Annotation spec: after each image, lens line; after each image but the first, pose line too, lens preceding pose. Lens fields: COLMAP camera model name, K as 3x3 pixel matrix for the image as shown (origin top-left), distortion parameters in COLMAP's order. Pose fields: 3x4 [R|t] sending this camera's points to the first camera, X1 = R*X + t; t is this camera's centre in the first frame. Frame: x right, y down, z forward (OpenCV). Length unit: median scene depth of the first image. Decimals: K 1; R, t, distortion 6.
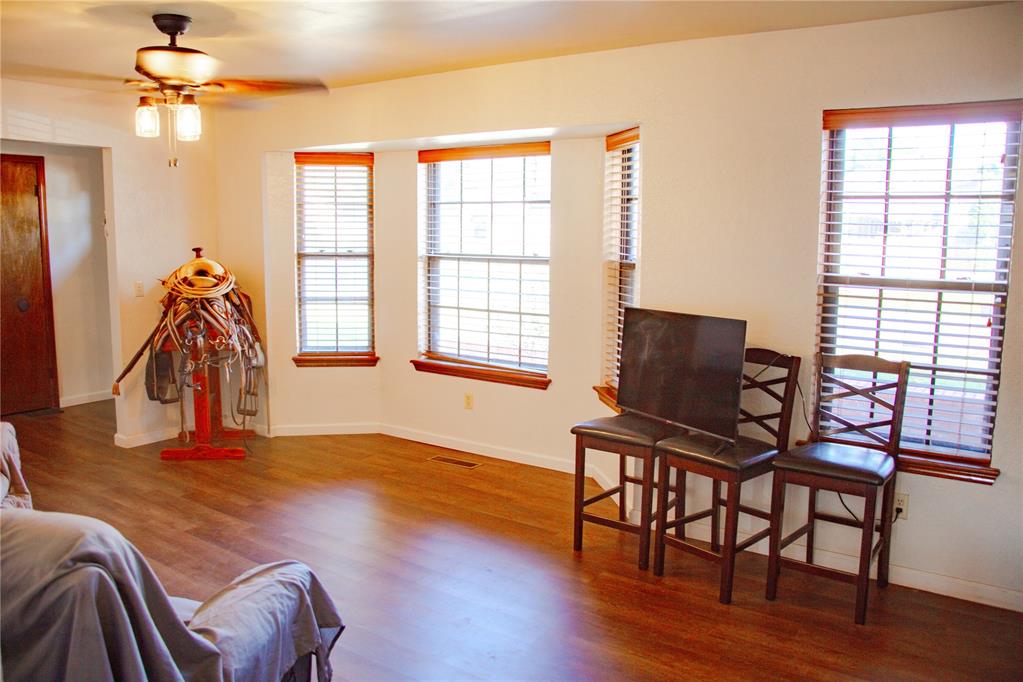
lens RADIAL K [[884.1, 0, 511.5], [0, 884.1, 341.0], [0, 0, 1]] dist [0.009797, 0.007258]
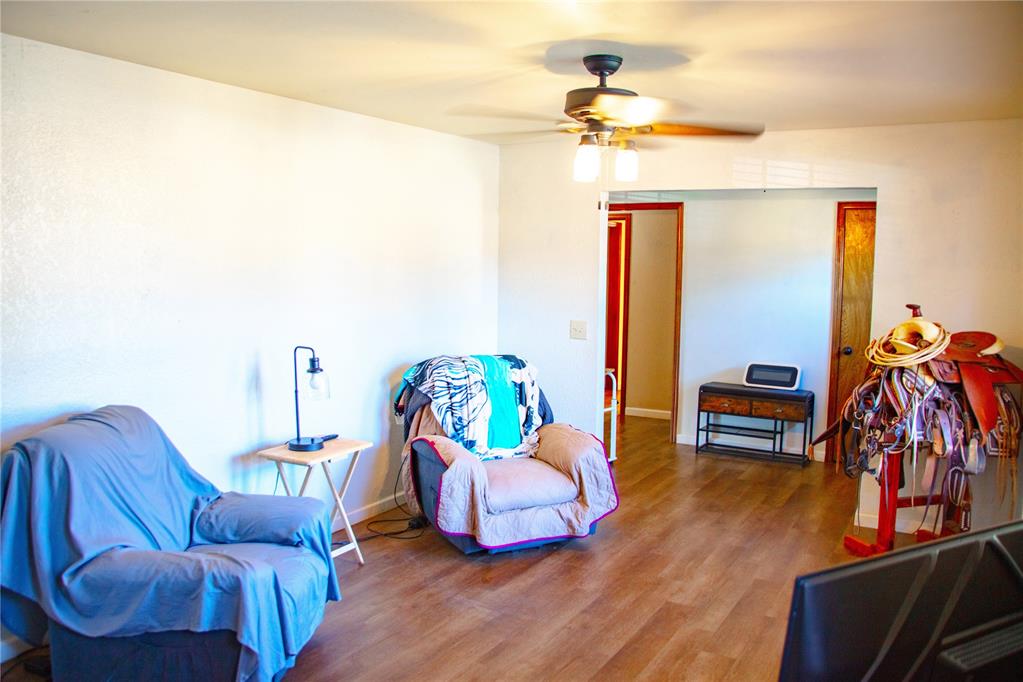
lens RADIAL K [[884.1, 0, 511.5], [0, 884.1, 341.0], [0, 0, 1]] dist [0.009797, 0.007258]
pose [[0.121646, 0.095426, -0.987976, 0.442701], [-0.156091, 0.984822, 0.075902, -0.085918], [0.980223, 0.144981, 0.134695, 0.608394]]
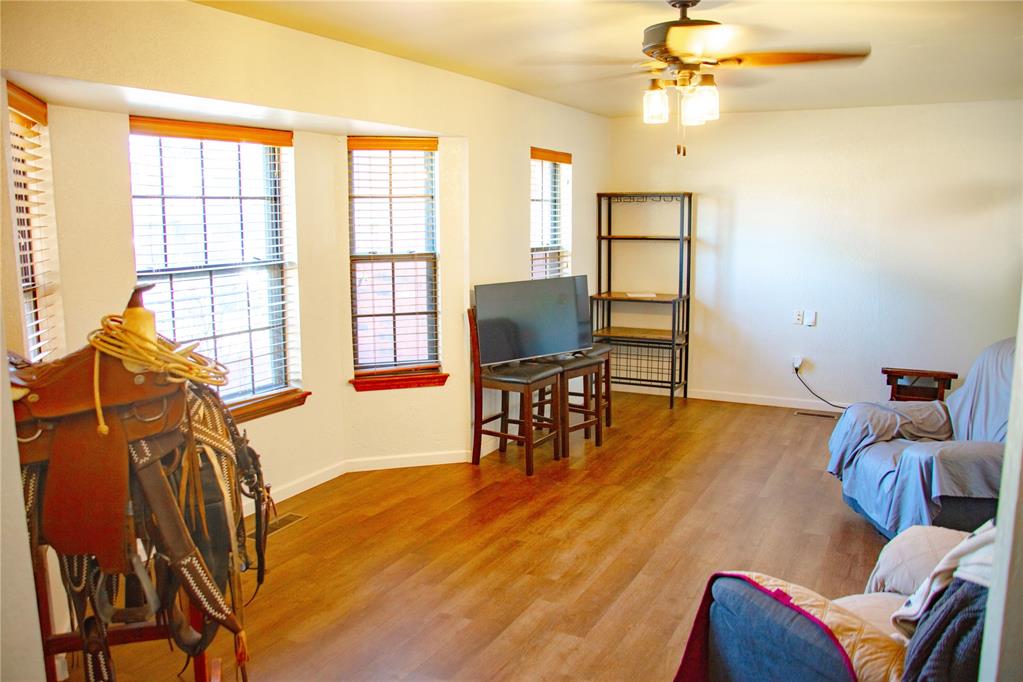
lens RADIAL K [[884.1, 0, 511.5], [0, 884.1, 341.0], [0, 0, 1]] dist [0.009797, 0.007258]
pose [[-0.163751, -0.137824, 0.976827, -0.976373], [0.150613, 0.975091, 0.162827, -0.139476], [-0.974937, 0.173785, -0.138914, 1.012800]]
